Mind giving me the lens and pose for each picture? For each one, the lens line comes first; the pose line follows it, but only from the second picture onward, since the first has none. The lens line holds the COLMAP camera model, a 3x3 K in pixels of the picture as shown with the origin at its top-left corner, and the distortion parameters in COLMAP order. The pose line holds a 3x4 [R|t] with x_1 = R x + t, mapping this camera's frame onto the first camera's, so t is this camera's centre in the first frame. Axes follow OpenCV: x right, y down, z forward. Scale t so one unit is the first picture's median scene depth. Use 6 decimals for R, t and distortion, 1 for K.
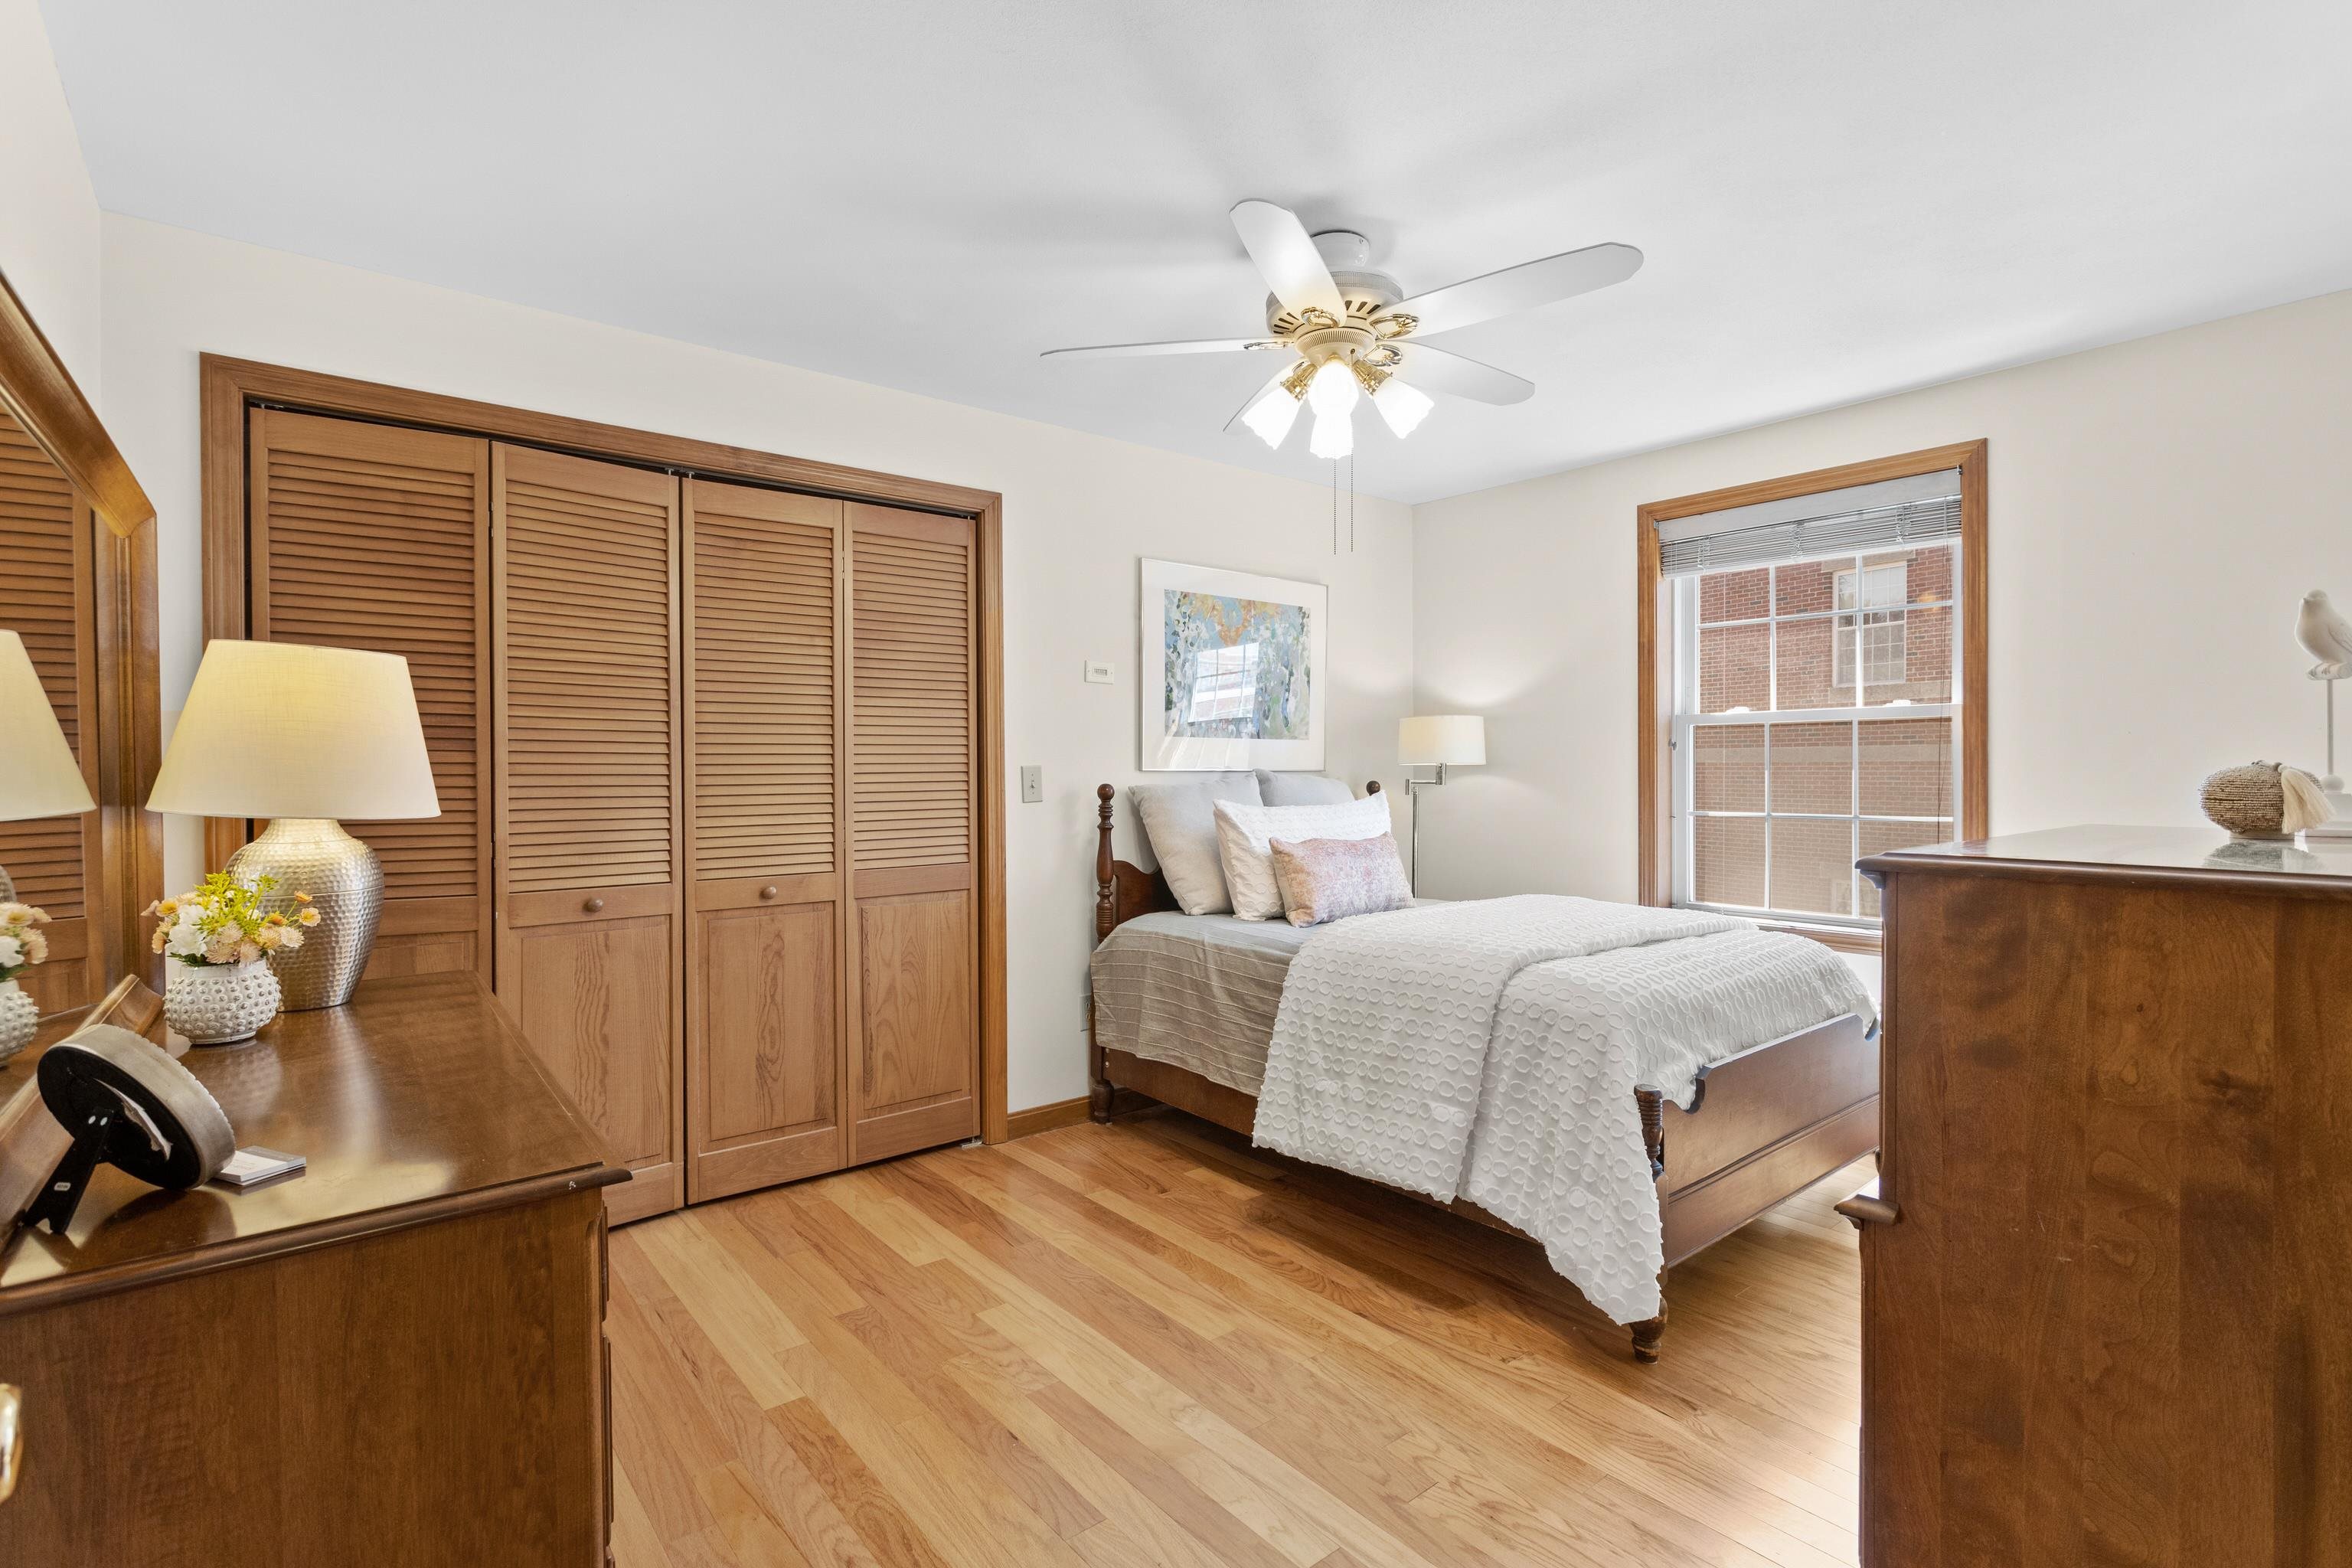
lens RADIAL K [[1140.5, 0, 1182.9], [0, 1140.5, 766.4], [0, 0, 1]] dist [0.034009, 0.000027]
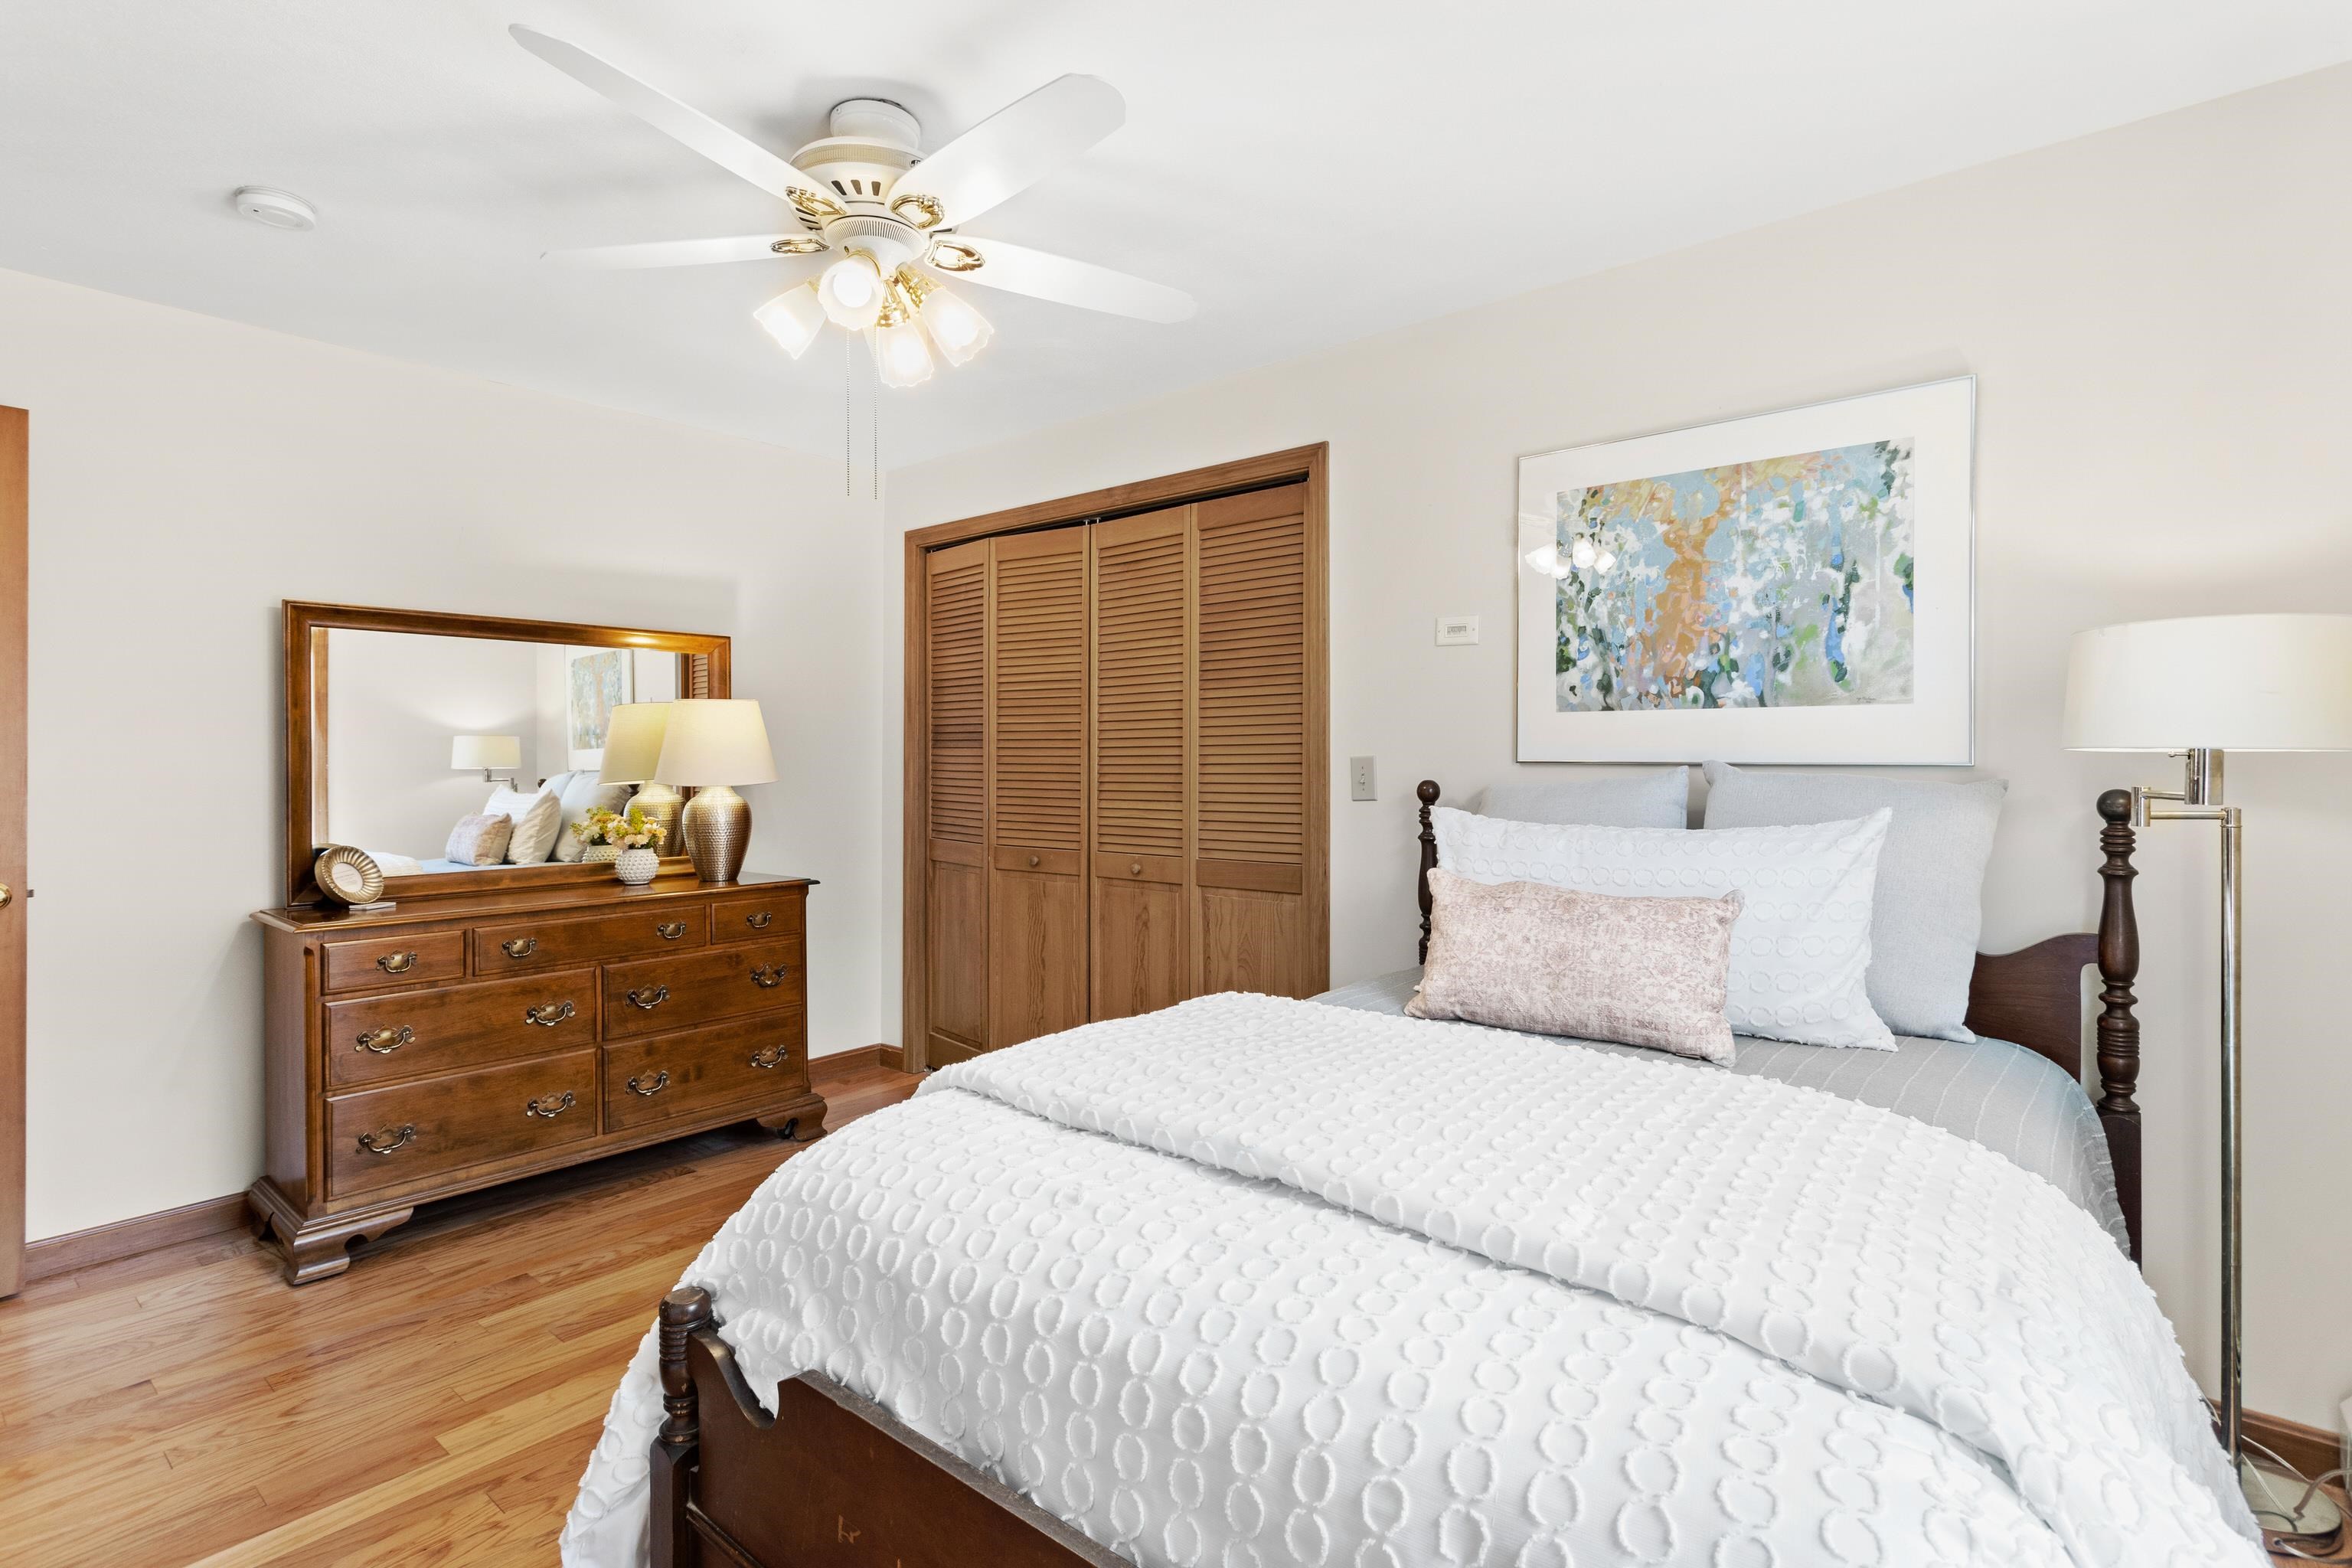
lens RADIAL K [[1140.5, 0, 1169.2], [0, 1140.5, 767.8], [0, 0, 1]] dist [0.034009, 0.000027]
pose [[0.187865, 0.002242, -0.982192, 0.624879], [-0.005795, 0.999983, 0.001174, 0.007148], [0.982178, 0.005471, 0.187875, 0.675245]]
